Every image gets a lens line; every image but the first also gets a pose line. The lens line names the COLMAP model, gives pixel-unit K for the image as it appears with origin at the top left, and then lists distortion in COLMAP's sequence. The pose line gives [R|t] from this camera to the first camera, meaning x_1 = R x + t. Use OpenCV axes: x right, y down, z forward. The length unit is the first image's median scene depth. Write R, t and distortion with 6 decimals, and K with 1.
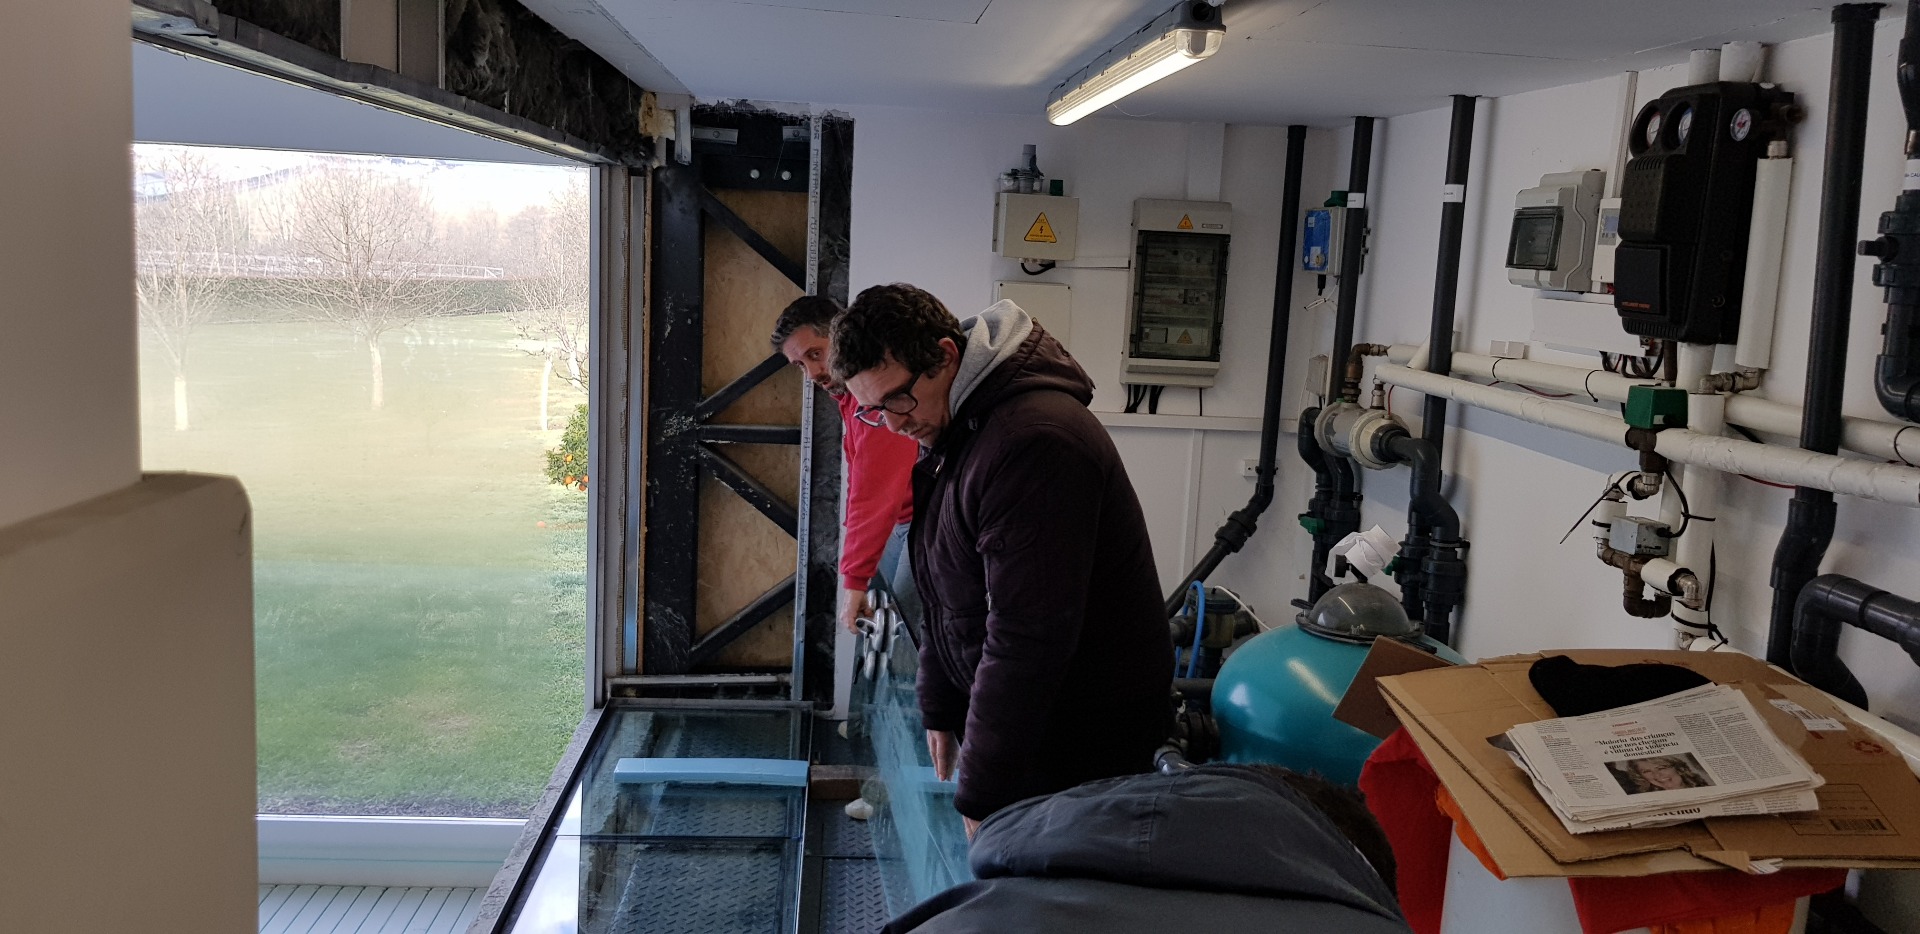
lens RADIAL K [[1484.2, 0, 971.6], [0, 1484.2, 470.5], [0, 0, 1]] dist [0.068446, -0.119121]
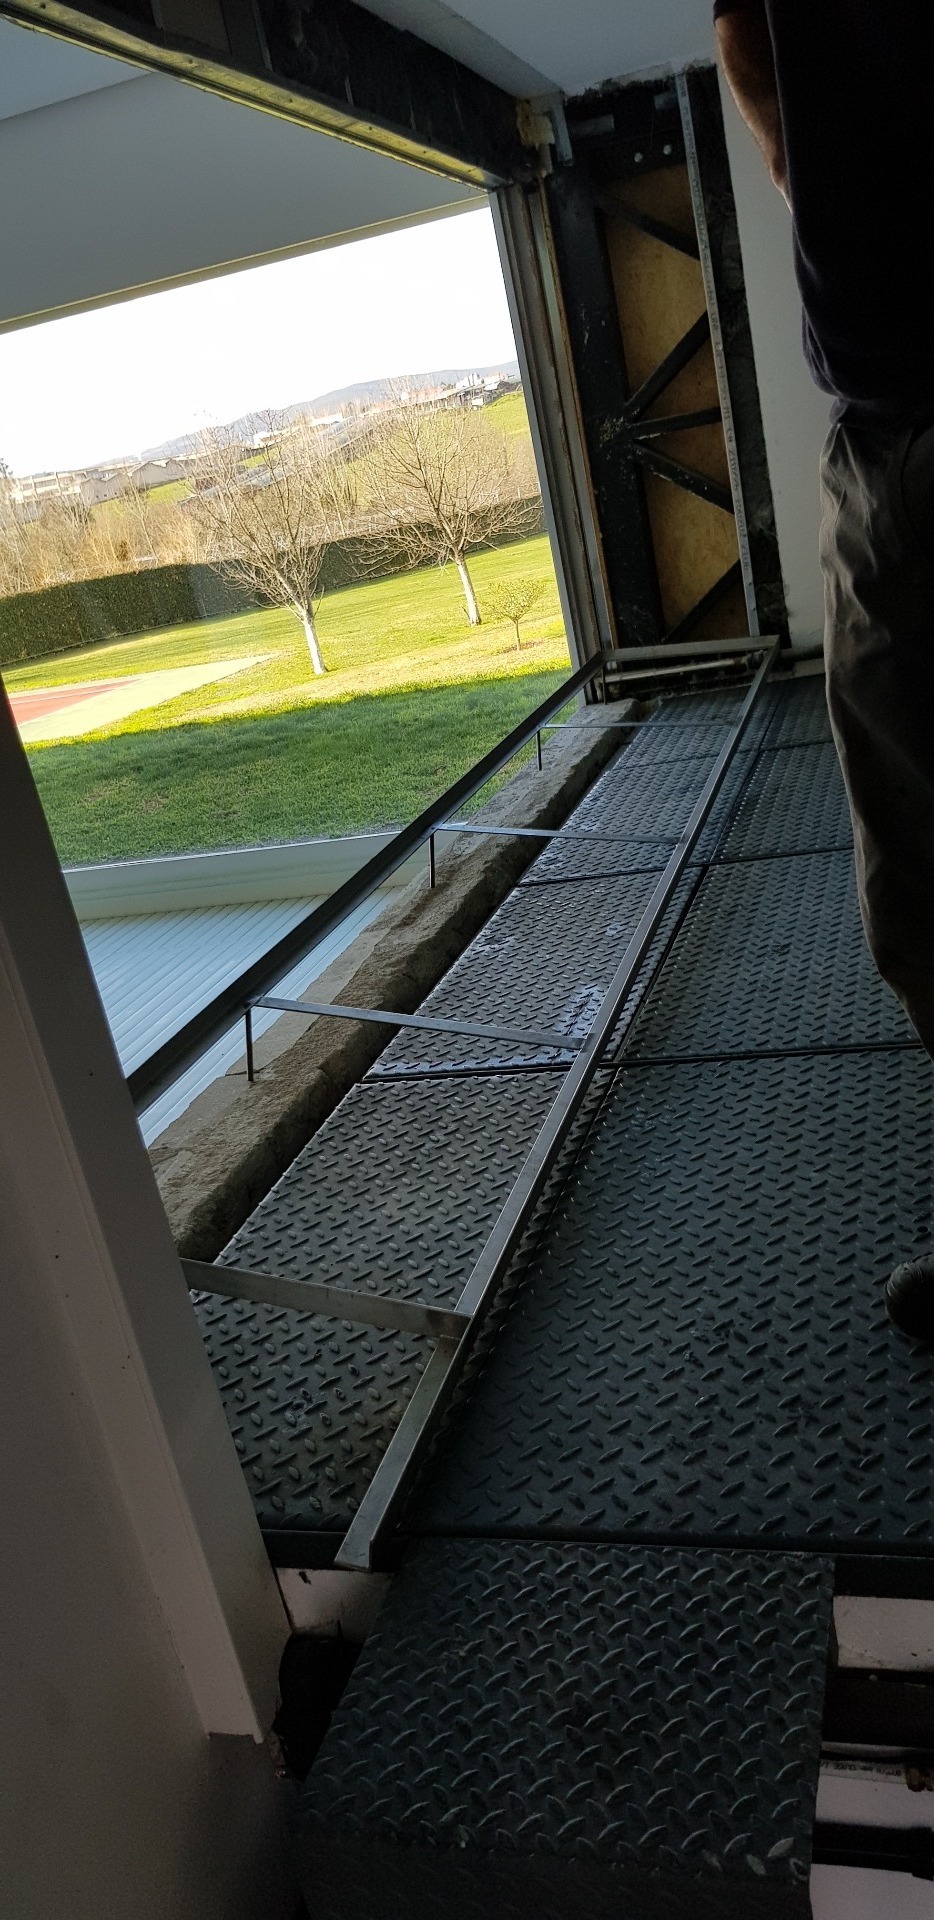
lens RADIAL K [[1484.2, 0, 508.0], [0, 1484.2, 996.2], [0, 0, 1]] dist [0.068446, -0.119121]
pose [[0.913206, -0.099975, -0.395044, 0.129086], [0.185686, 0.965033, 0.185018, 0.159475], [0.362733, -0.242314, 0.899838, -0.117982]]
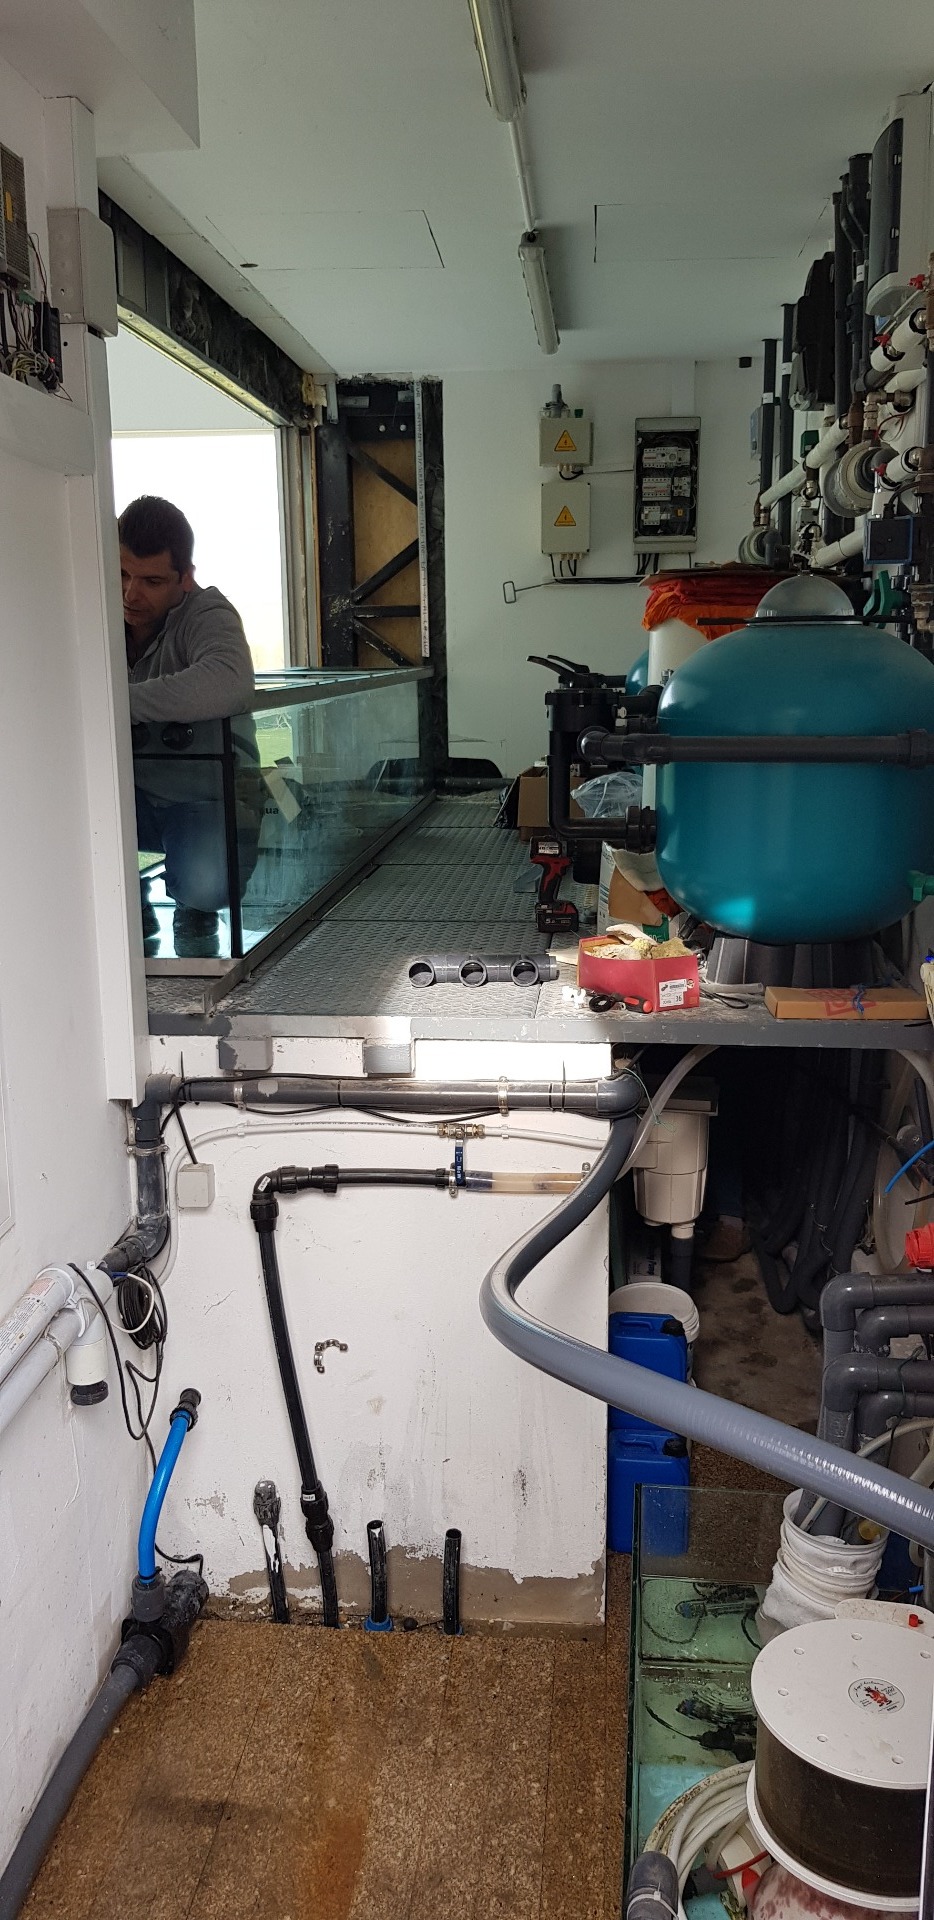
lens RADIAL K [[1484.2, 0, 485.1], [0, 1484.2, 985.3], [0, 0, 1]] dist [0.068446, -0.119121]
pose [[0.985233, -0.024267, -0.169488, 0.200673], [0.035483, 0.997353, 0.063462, 0.272008], [0.167499, -0.068539, 0.983487, -0.503165]]
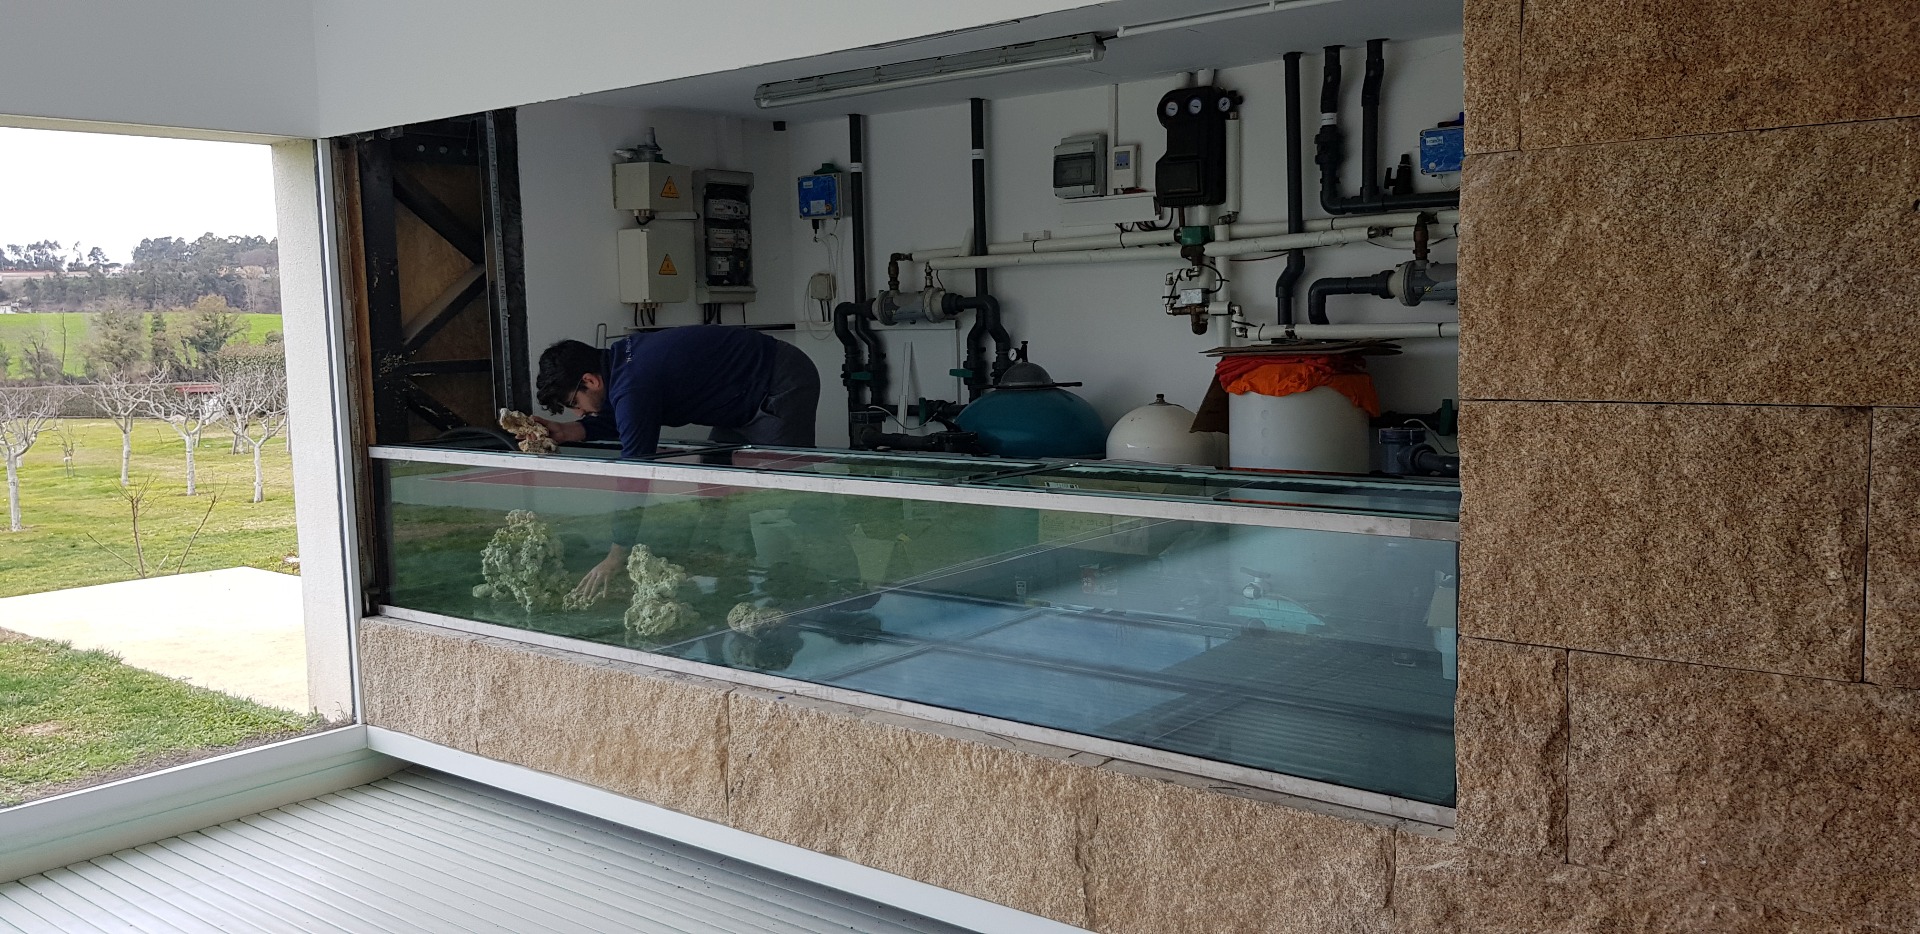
lens RADIAL K [[1484.2, 0, 961.5], [0, 1484.2, 457.5], [0, 0, 1]] dist [0.068446, -0.119121]
pose [[0.680501, -0.137291, 0.719770, -0.772532], [0.169840, 0.985093, 0.027325, 0.089250], [-0.712792, 0.103652, 0.693674, -0.125582]]
